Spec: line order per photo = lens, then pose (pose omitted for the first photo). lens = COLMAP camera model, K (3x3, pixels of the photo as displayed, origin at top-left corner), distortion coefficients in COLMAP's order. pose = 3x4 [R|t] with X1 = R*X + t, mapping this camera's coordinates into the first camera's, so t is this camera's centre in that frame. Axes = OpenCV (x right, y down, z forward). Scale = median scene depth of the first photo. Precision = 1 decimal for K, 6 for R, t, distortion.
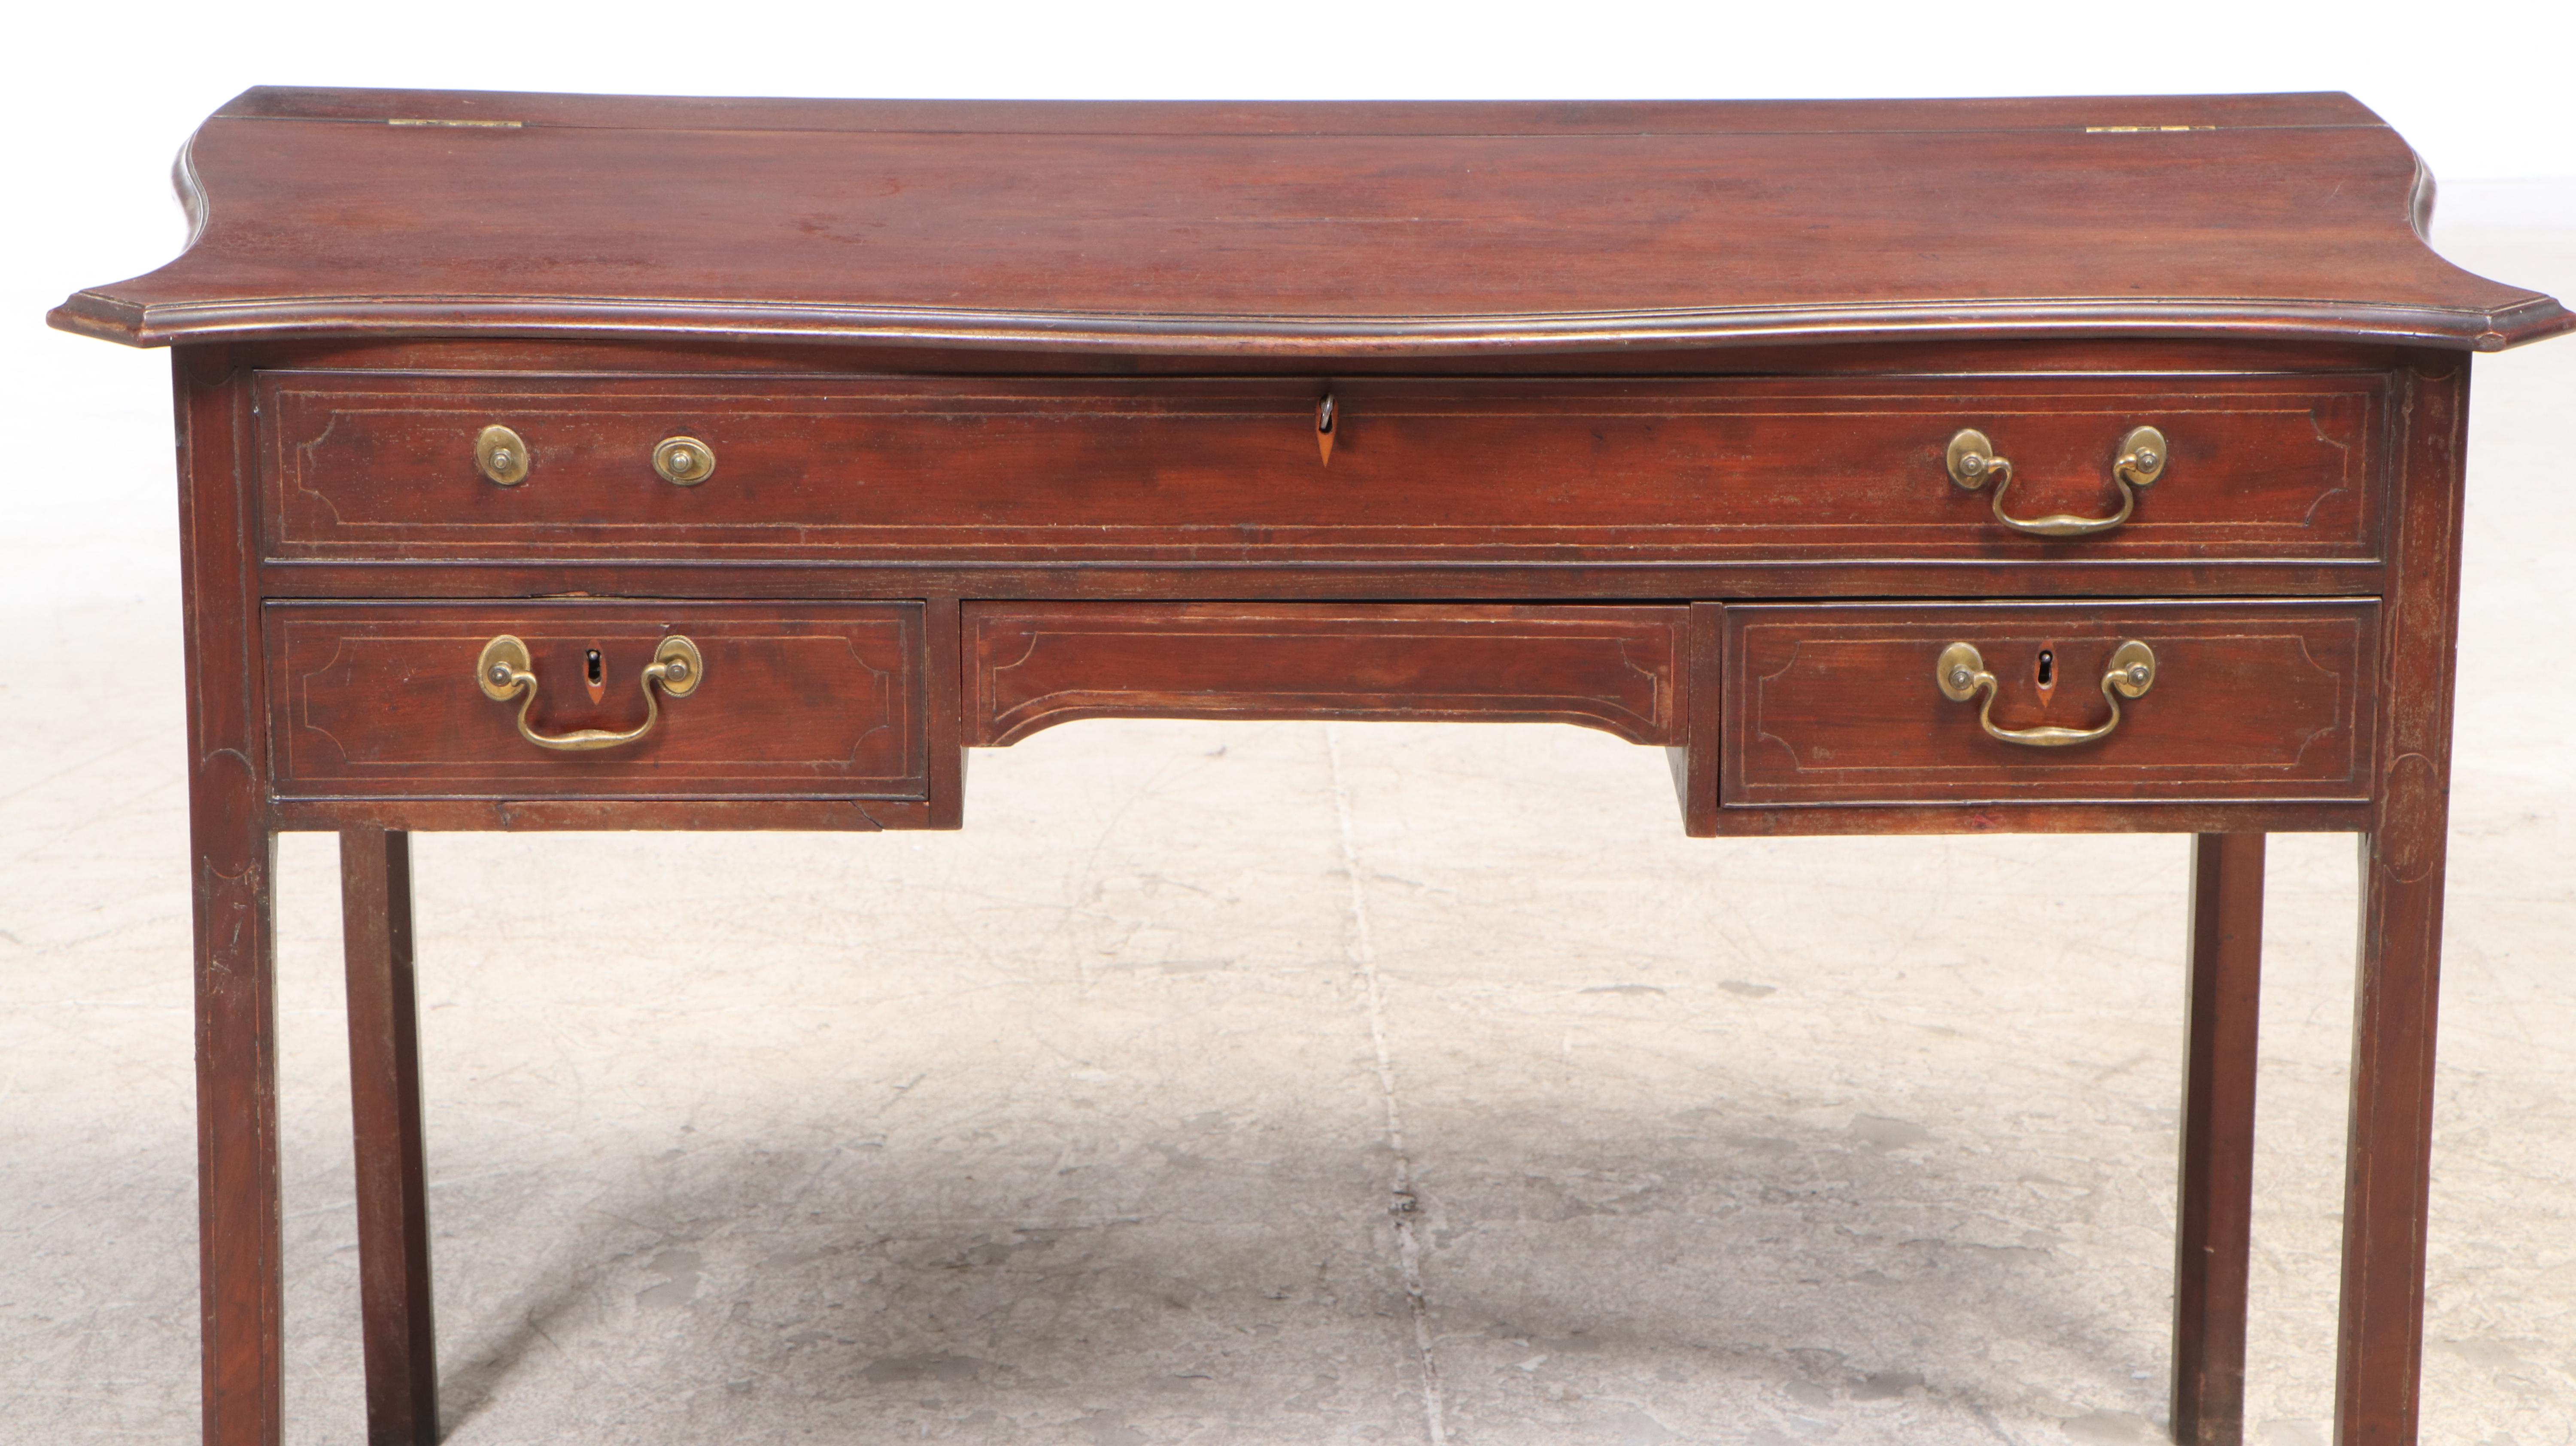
lens RADIAL K [[6850.5, 0, 1288.0], [0, 6850.5, 723.0], [0, 0, 1]] dist [0.381374, 0.401417]
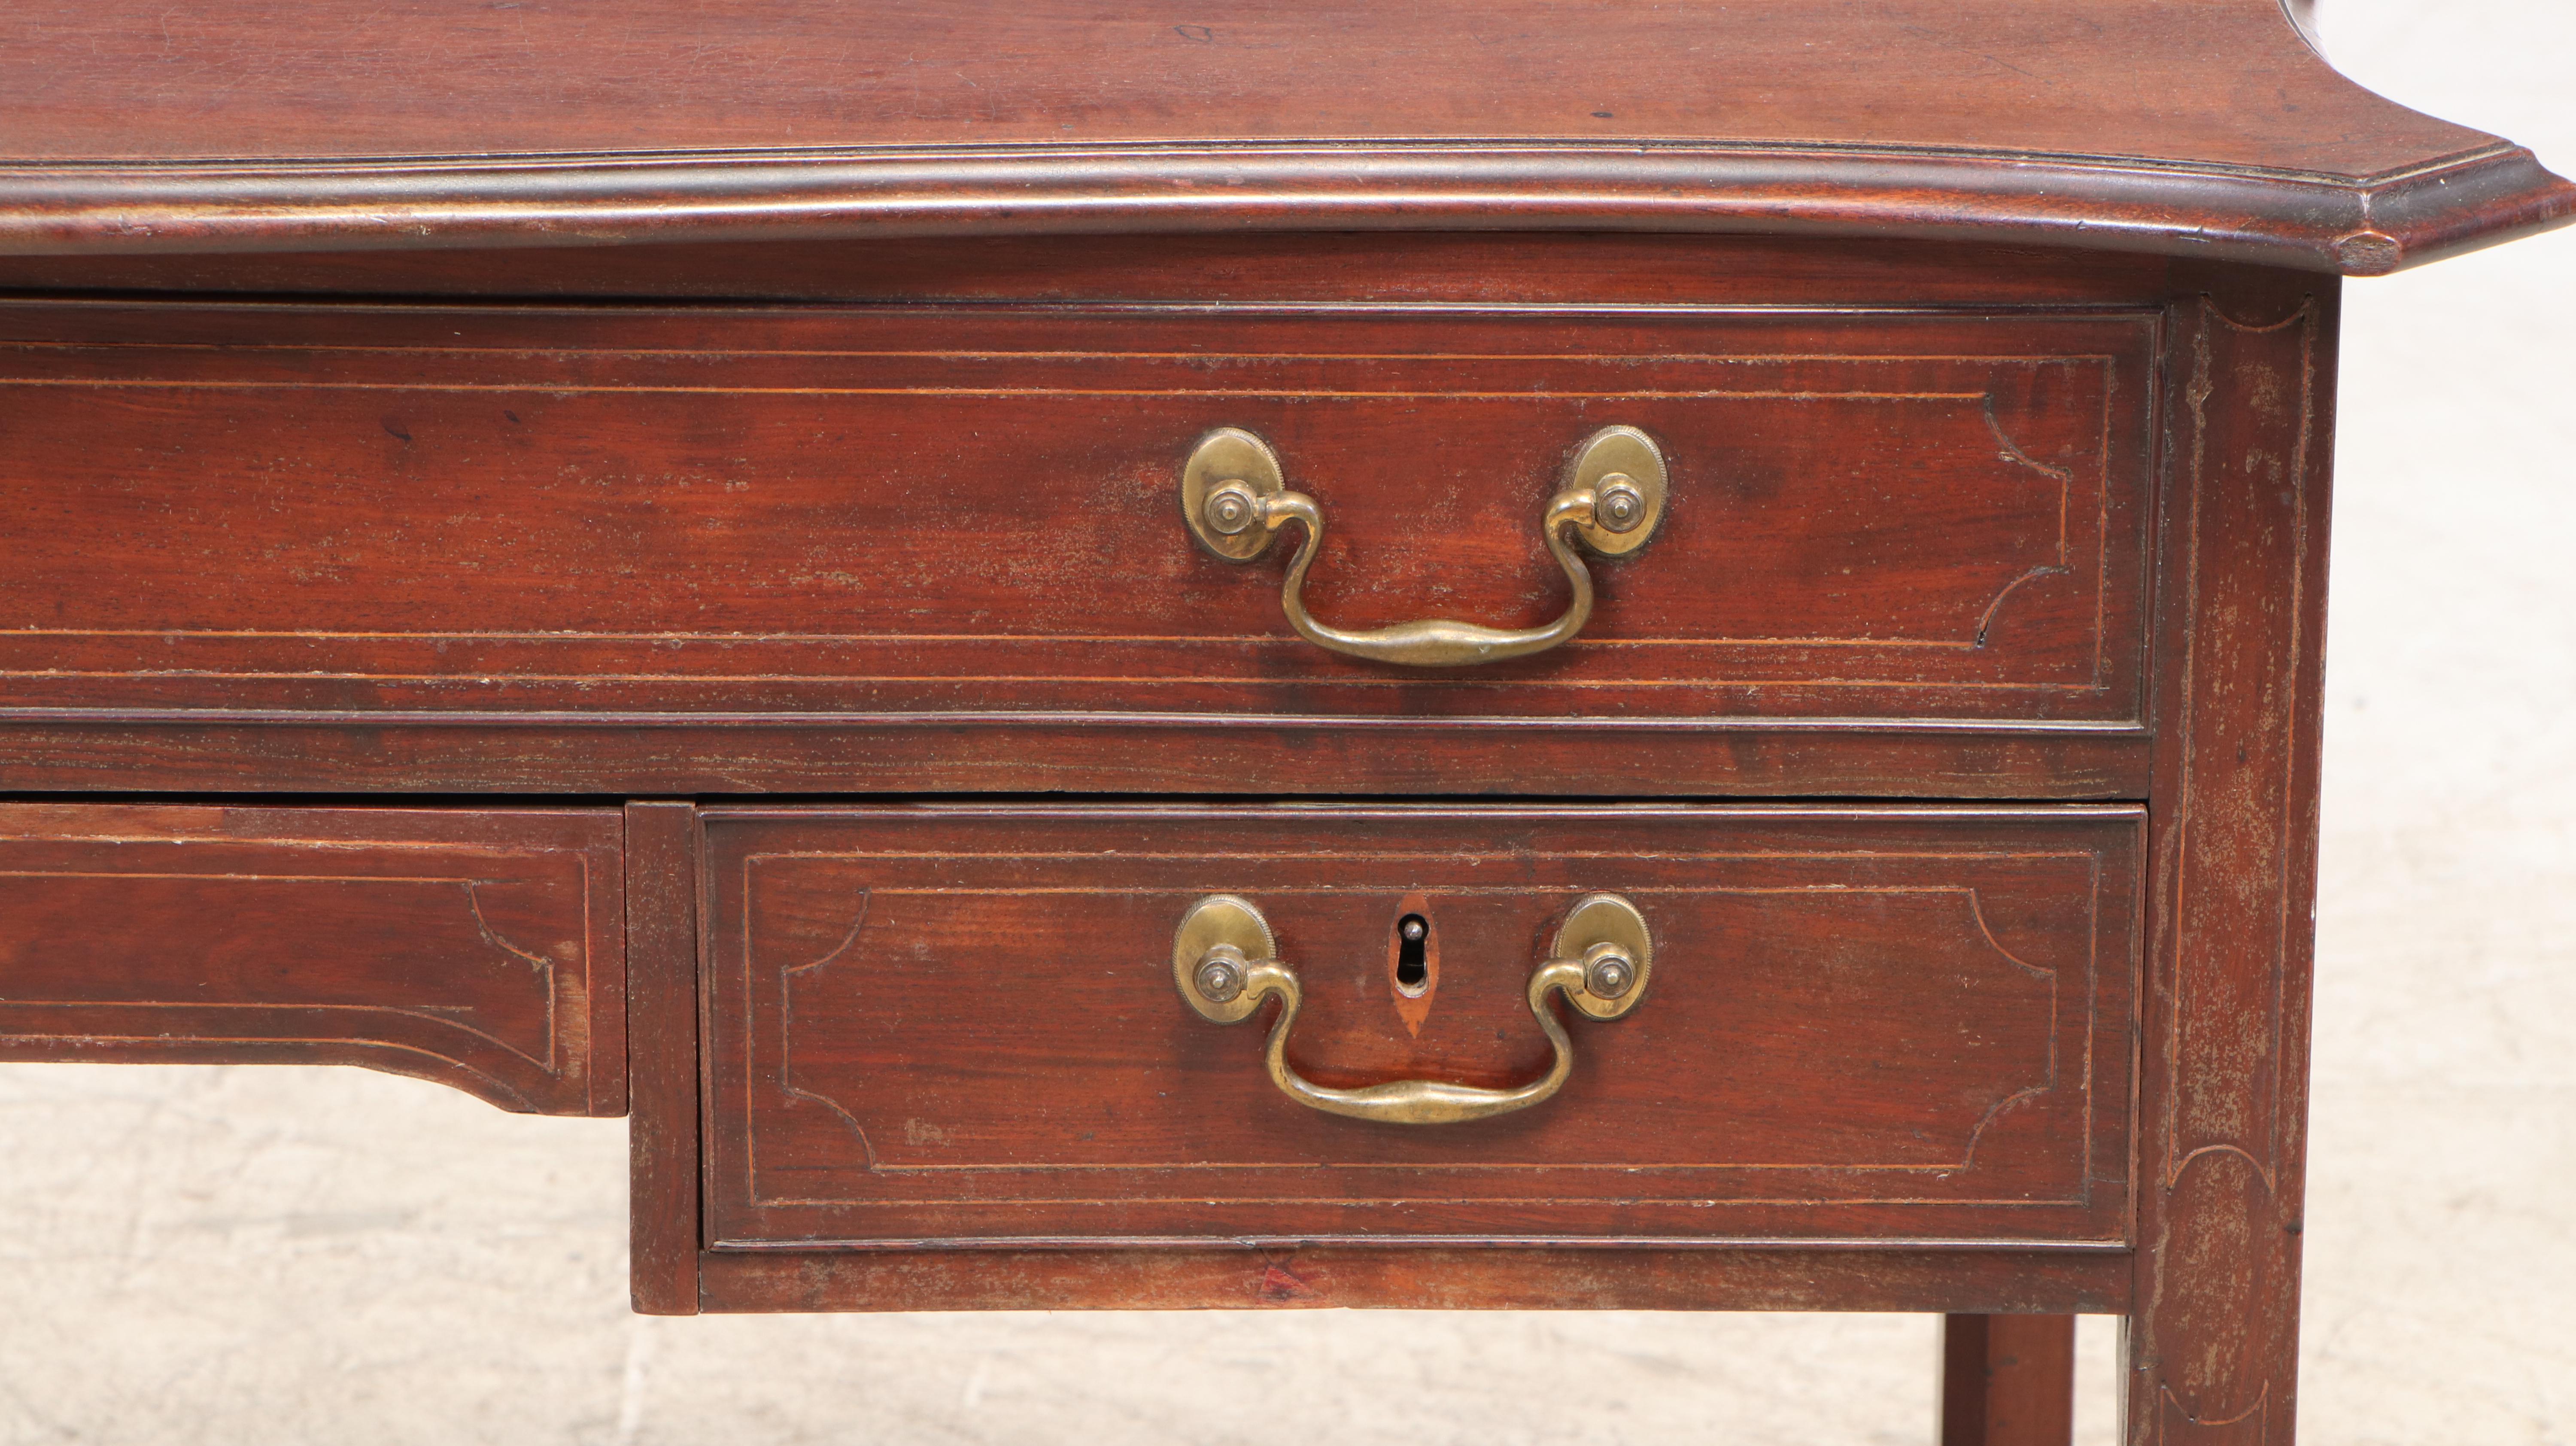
lens RADIAL K [[8630.0, 0, 1326.1], [0, 8630.0, 727.0], [0, 0, 1]] dist [0.571908, 1.091820]
pose [[0.999809, 0.008573, -0.017553, 0.114513], [-0.008011, 0.999460, 0.031869, -0.040977], [0.017817, -0.031722, 0.999338, 0.433807]]
